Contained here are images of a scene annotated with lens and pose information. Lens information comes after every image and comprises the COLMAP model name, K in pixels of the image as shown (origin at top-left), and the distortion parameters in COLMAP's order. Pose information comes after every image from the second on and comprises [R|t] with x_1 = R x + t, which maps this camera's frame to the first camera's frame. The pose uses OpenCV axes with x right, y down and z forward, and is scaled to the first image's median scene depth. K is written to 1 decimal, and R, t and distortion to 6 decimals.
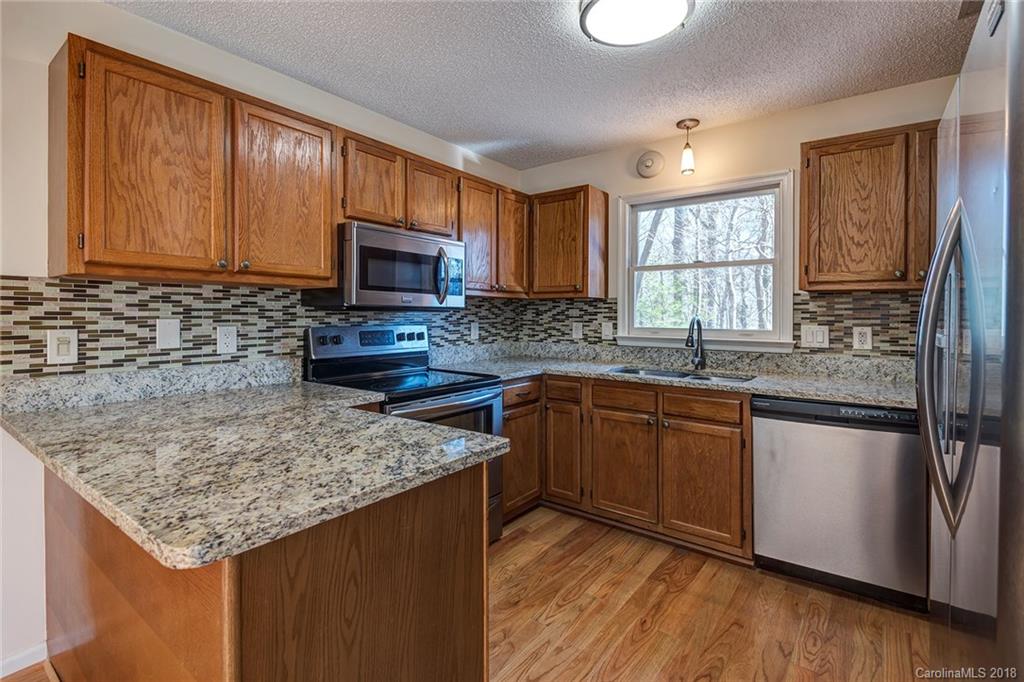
lens RADIAL K [[465.5, 0, 459.2], [0, 465.5, 315.0], [0, 0, 1]] dist [0.028830, -0.009641]
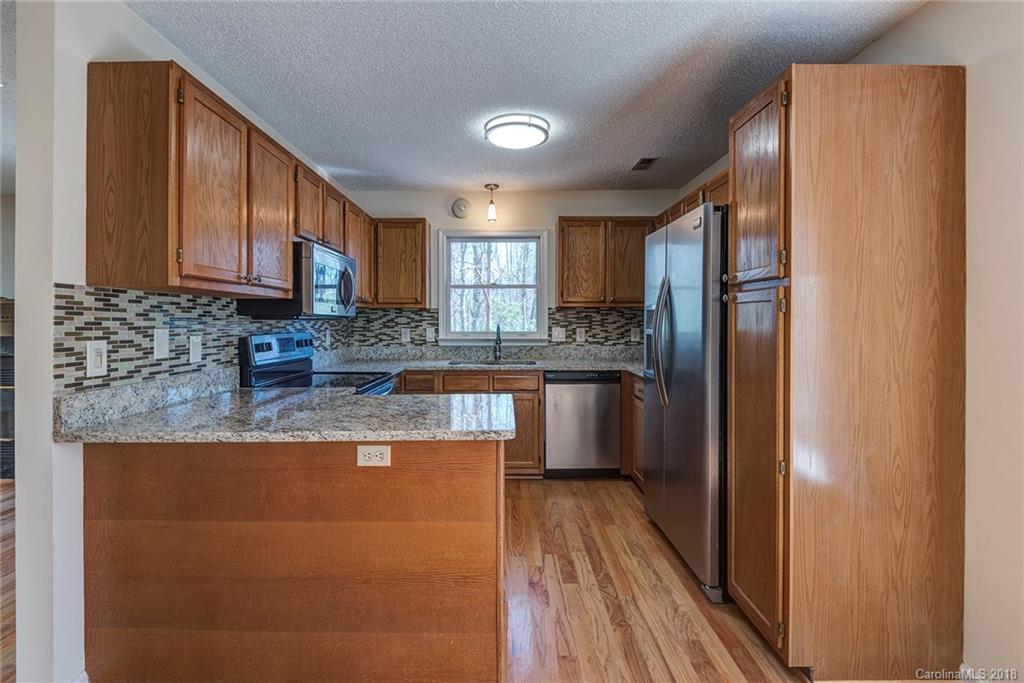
lens RADIAL K [[495.0, 0, 495.6], [0, 495.0, 320.9], [0, 0, 1]] dist [0.014532, -0.003584]
pose [[0.768919, -0.004268, 0.639332, -0.528577], [0.005673, 0.999984, -0.000148, -0.002551], [-0.639321, 0.003741, 0.768931, -0.176986]]
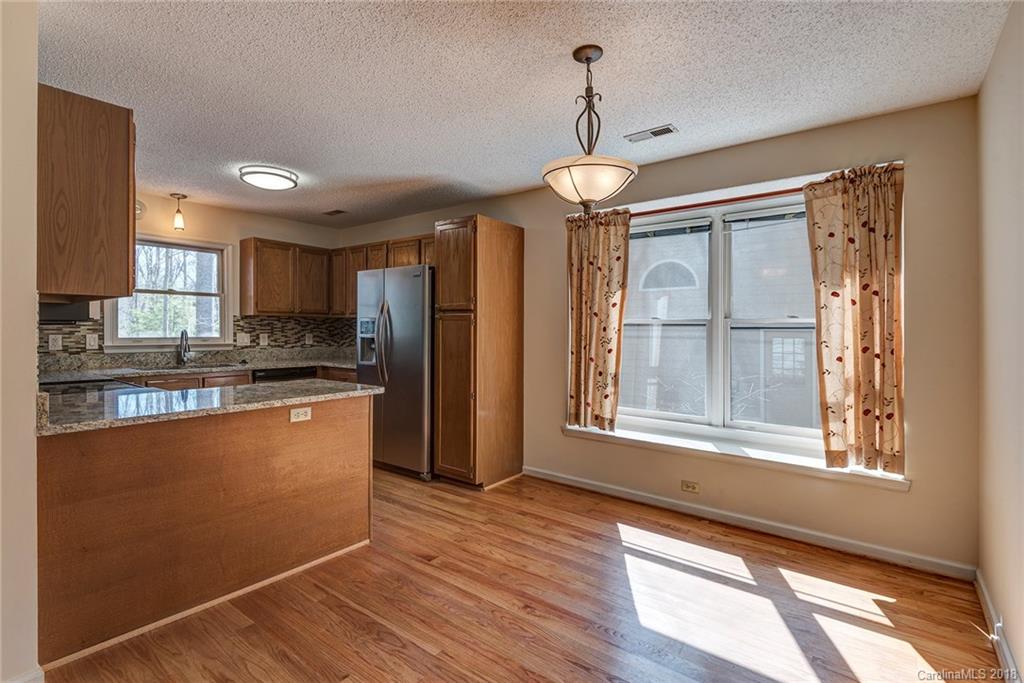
lens RADIAL K [[465.5, 0, 522.6], [0, 465.5, 321.3], [0, 0, 1]] dist [0.028830, -0.009641]
pose [[-0.048102, 0.012792, 0.998761, -1.179054], [-0.003123, 0.999911, -0.012957, -0.005379], [-0.998838, -0.003743, -0.048058, 0.010506]]
